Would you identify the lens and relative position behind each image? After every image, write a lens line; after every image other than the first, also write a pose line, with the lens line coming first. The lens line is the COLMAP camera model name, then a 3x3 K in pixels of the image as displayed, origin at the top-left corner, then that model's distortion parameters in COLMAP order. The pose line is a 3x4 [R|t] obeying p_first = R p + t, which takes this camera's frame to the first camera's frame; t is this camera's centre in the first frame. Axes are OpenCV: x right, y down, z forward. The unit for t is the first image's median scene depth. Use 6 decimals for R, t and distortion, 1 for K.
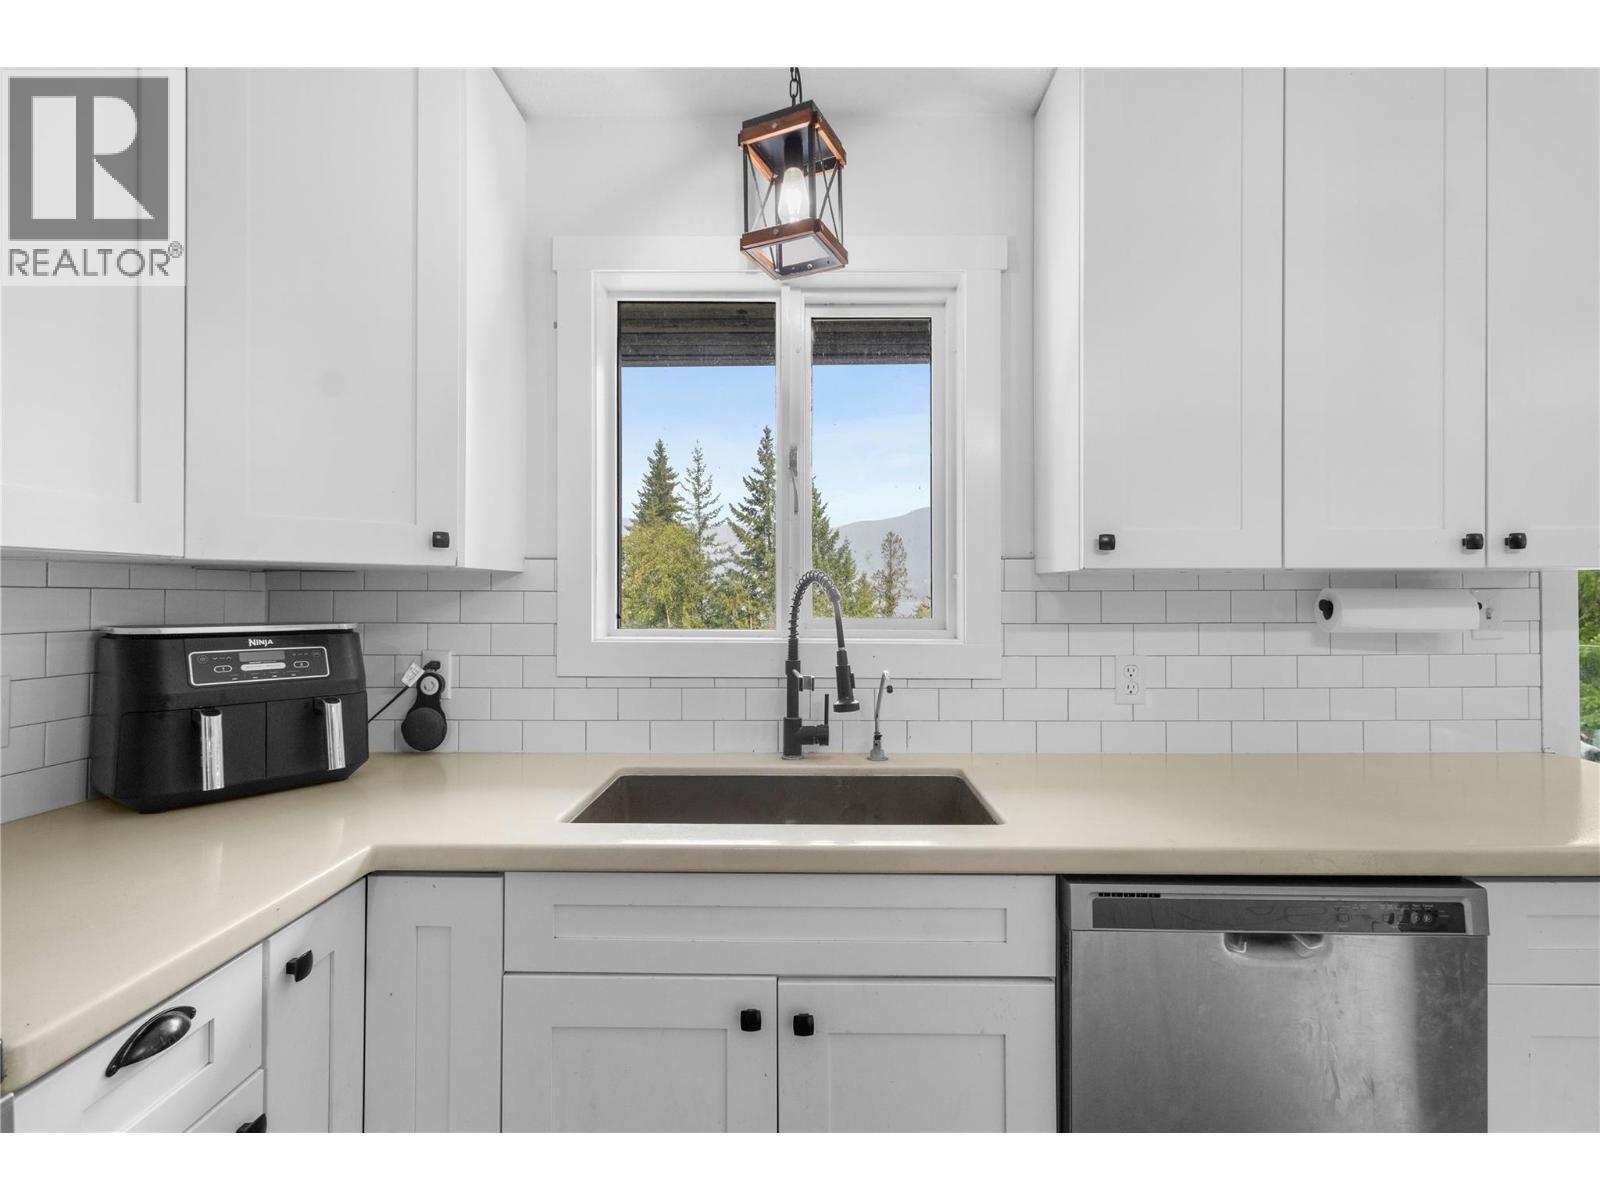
lens RADIAL K [[751.2, 0, 805.9], [0, 751.2, 582.9], [0, 0, 1]] dist [0.003227, -0.000769]
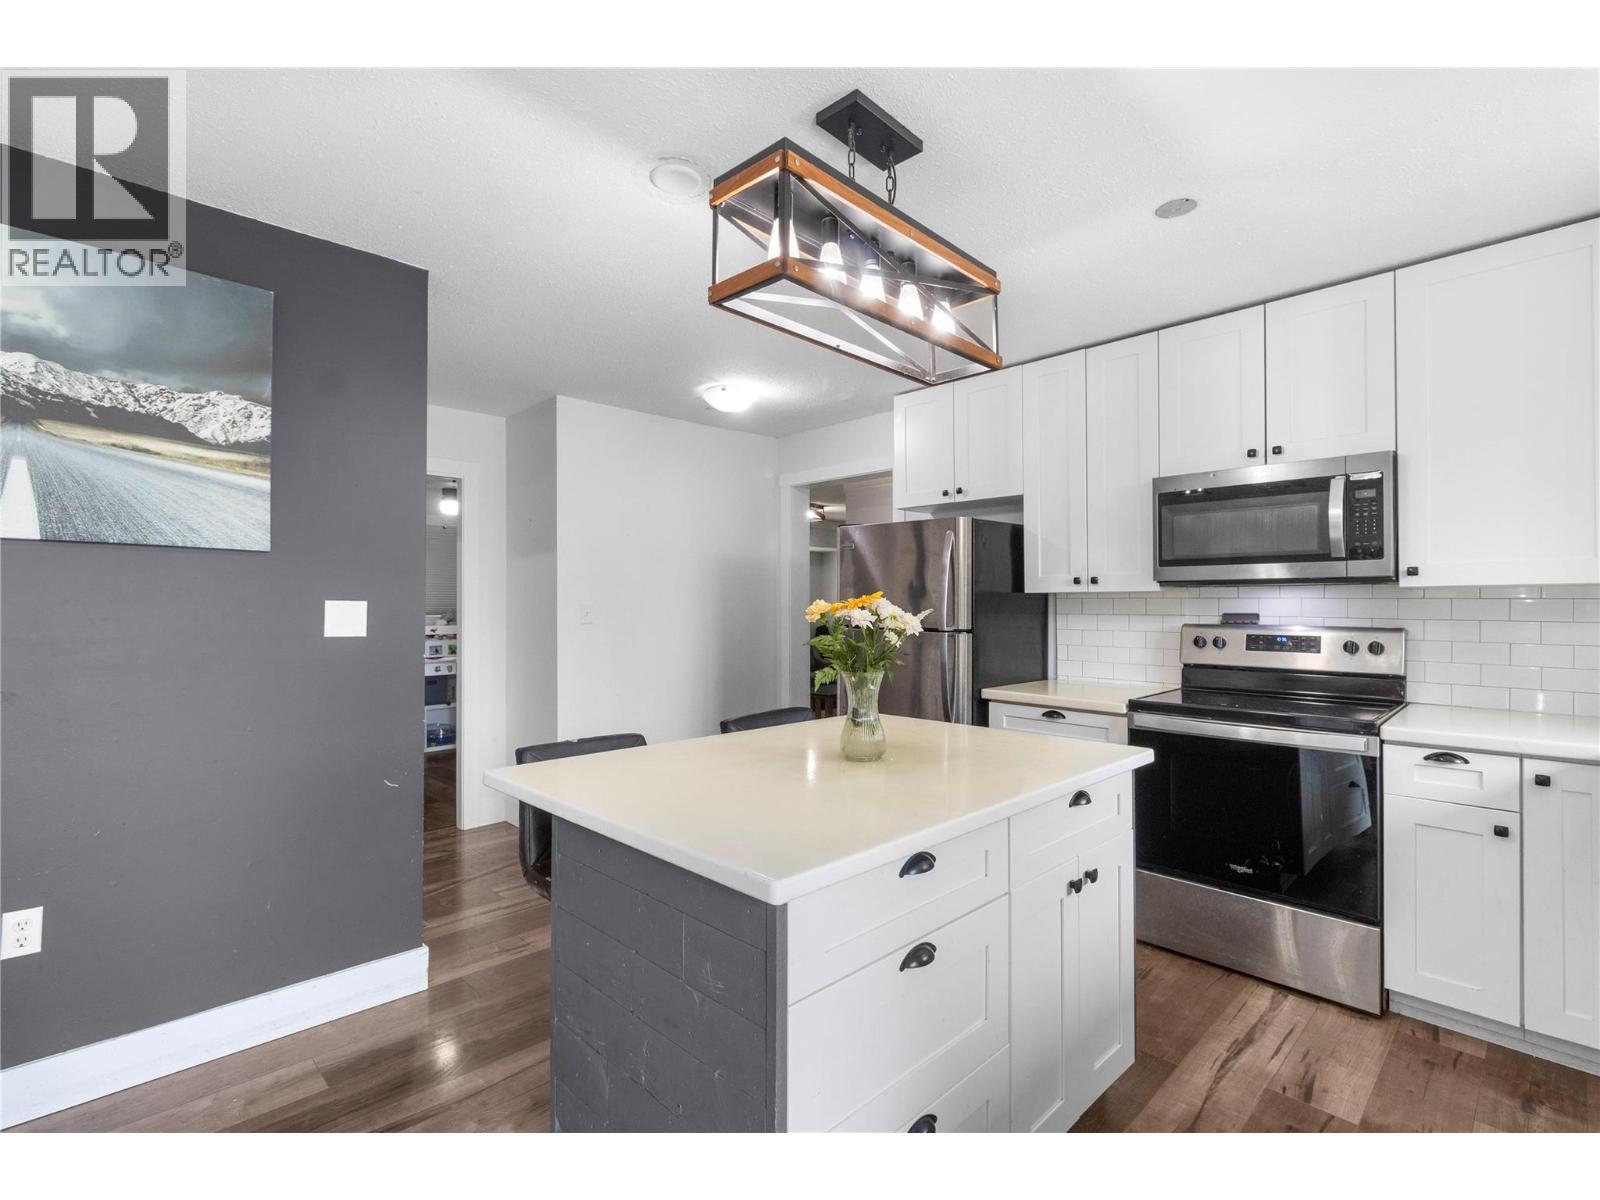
lens RADIAL K [[751.2, 0, 805.2], [0, 751.2, 601.6], [0, 0, 1]] dist [0.003227, -0.000769]
pose [[-0.708262, -0.000592, -0.705949, 1.459832], [0.014893, 0.999765, -0.015780, 0.008990], [0.705792, -0.021690, -0.708087, 0.673043]]
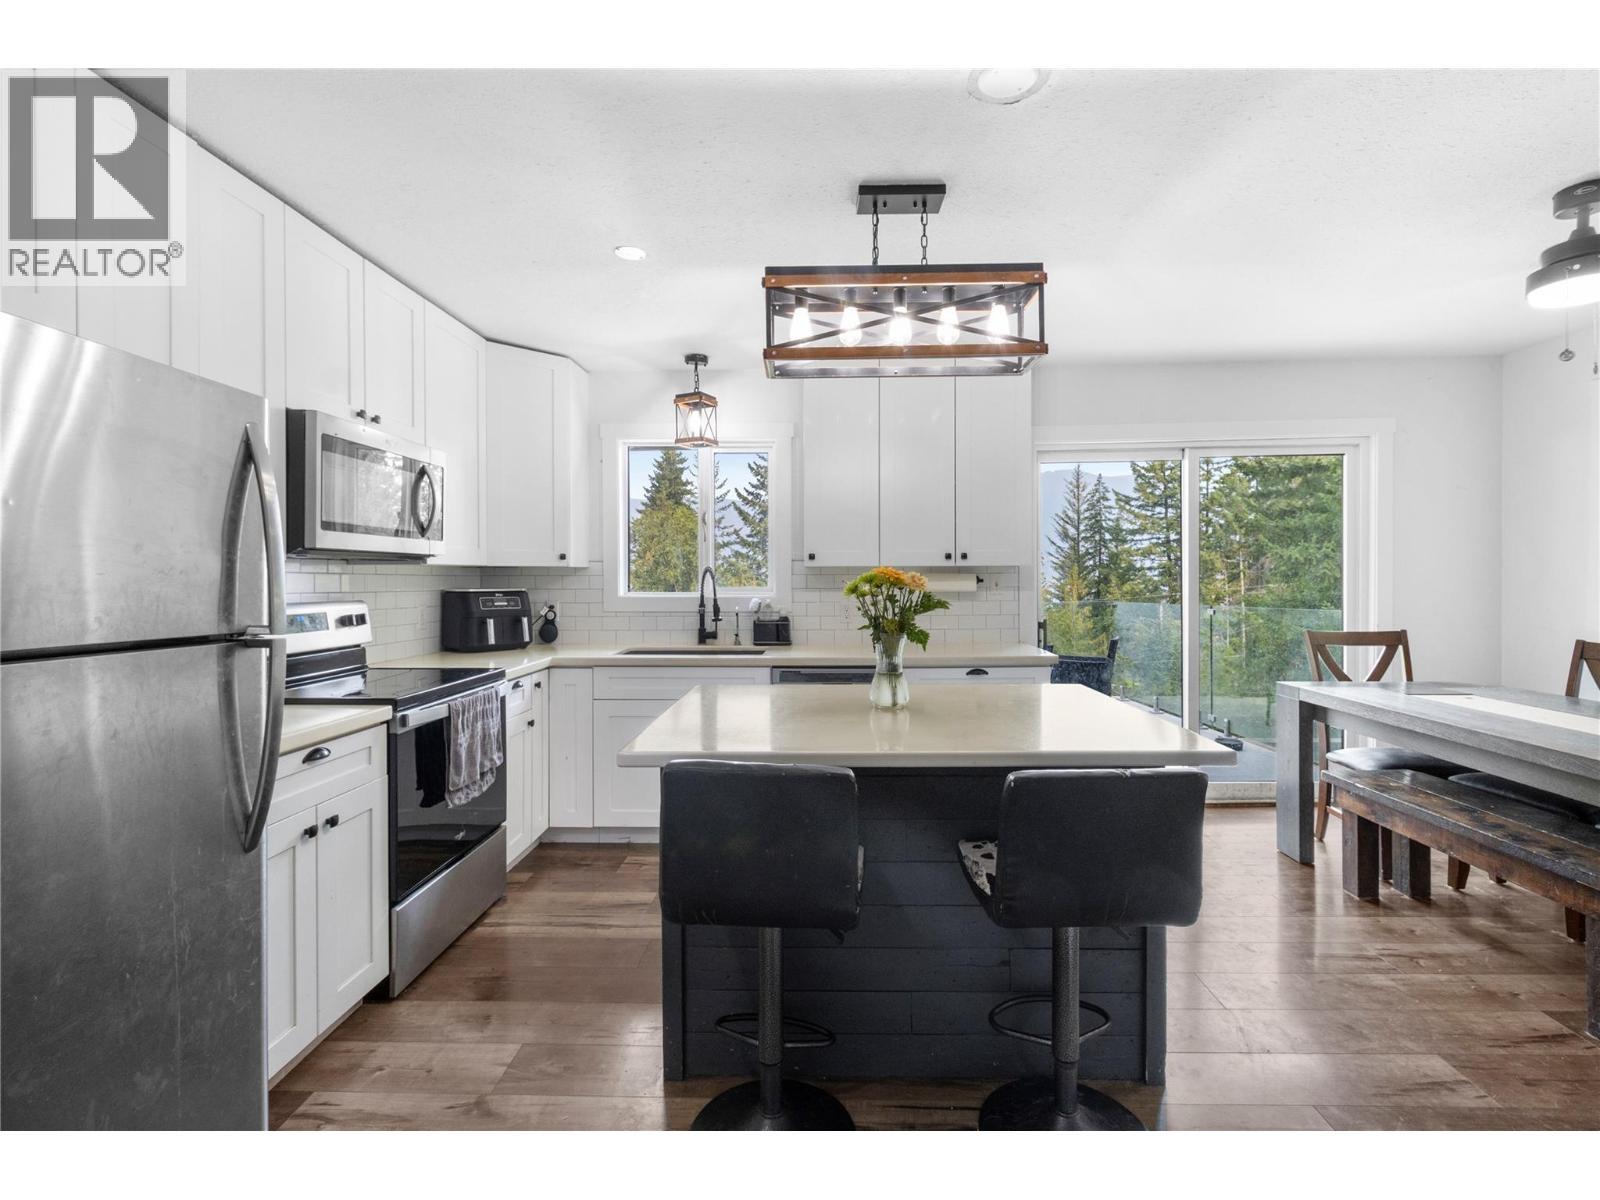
lens RADIAL K [[751.2, 0, 809.3], [0, 751.2, 580.6], [0, 0, 1]] dist [0.003227, -0.000769]
pose [[0.999931, -0.003307, -0.011243, 0.396584], [0.003571, 0.999715, 0.023587, -0.030000], [0.011162, -0.023626, 0.999659, -1.566042]]
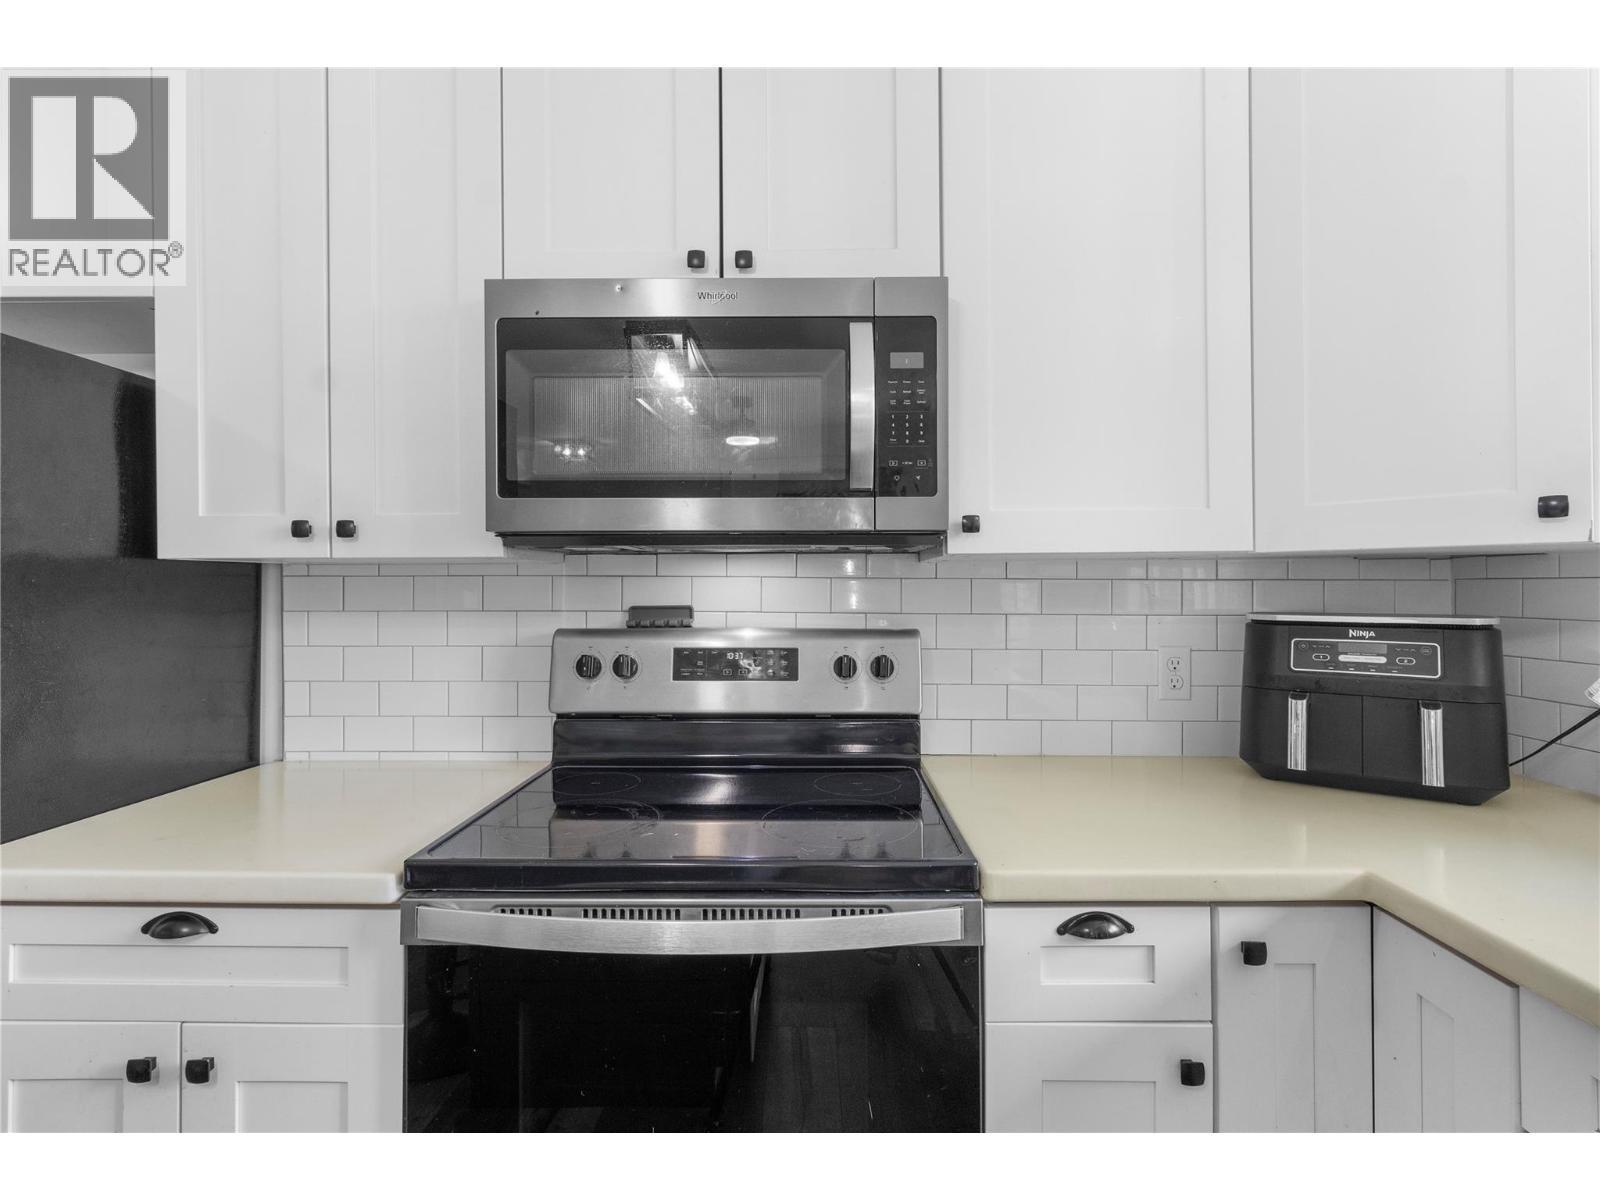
lens RADIAL K [[751.2, 0, 813.8], [0, 751.2, 584.8], [0, 0, 1]] dist [0.003227, -0.000769]
pose [[0.000402, -0.005394, -0.999985, 0.219020], [0.020819, 0.999769, -0.005384, 0.006273], [0.999783, -0.020817, 0.000514, 0.270256]]
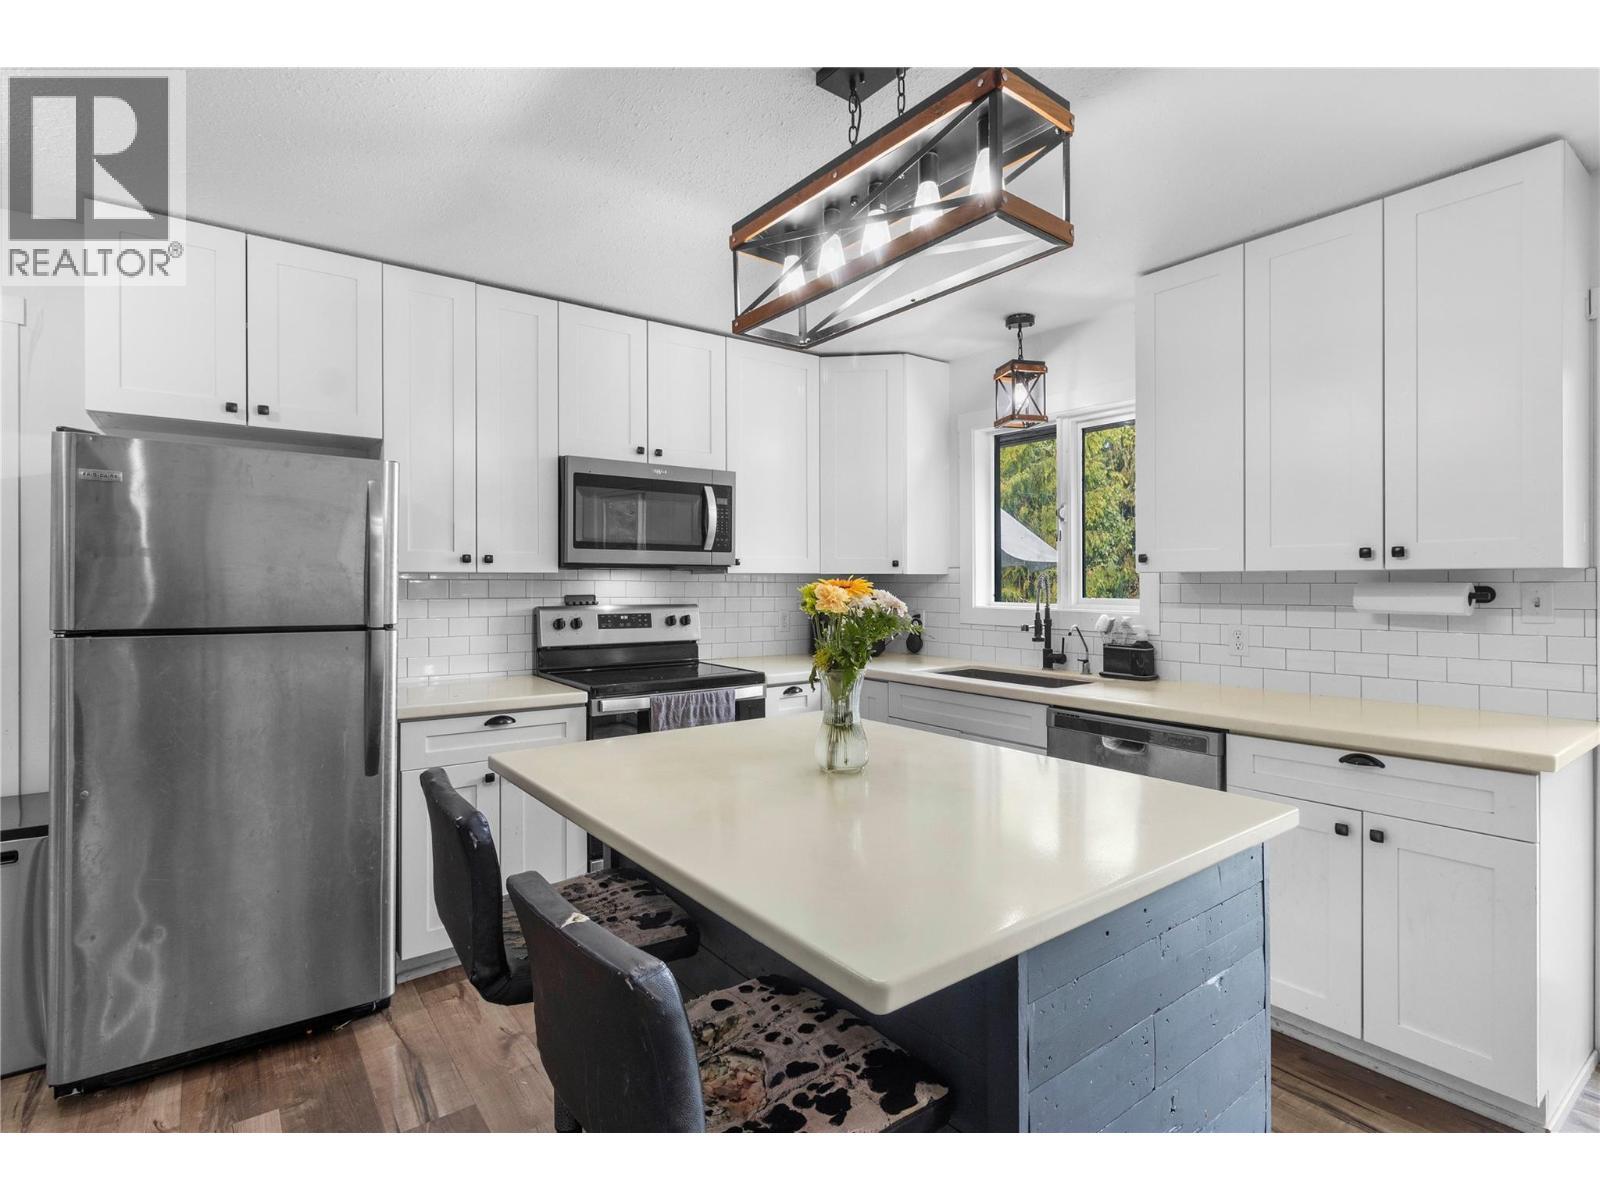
lens RADIAL K [[798.7, 0, 808.2], [0, 798.7, 585.1], [0, 0, 1]] dist [0.000530, 0.000477]
pose [[0.614897, 0.003711, -0.788599, 1.379629], [0.014325, 0.999771, 0.015875, -0.029200], [0.788477, -0.021058, 0.614703, -0.848616]]
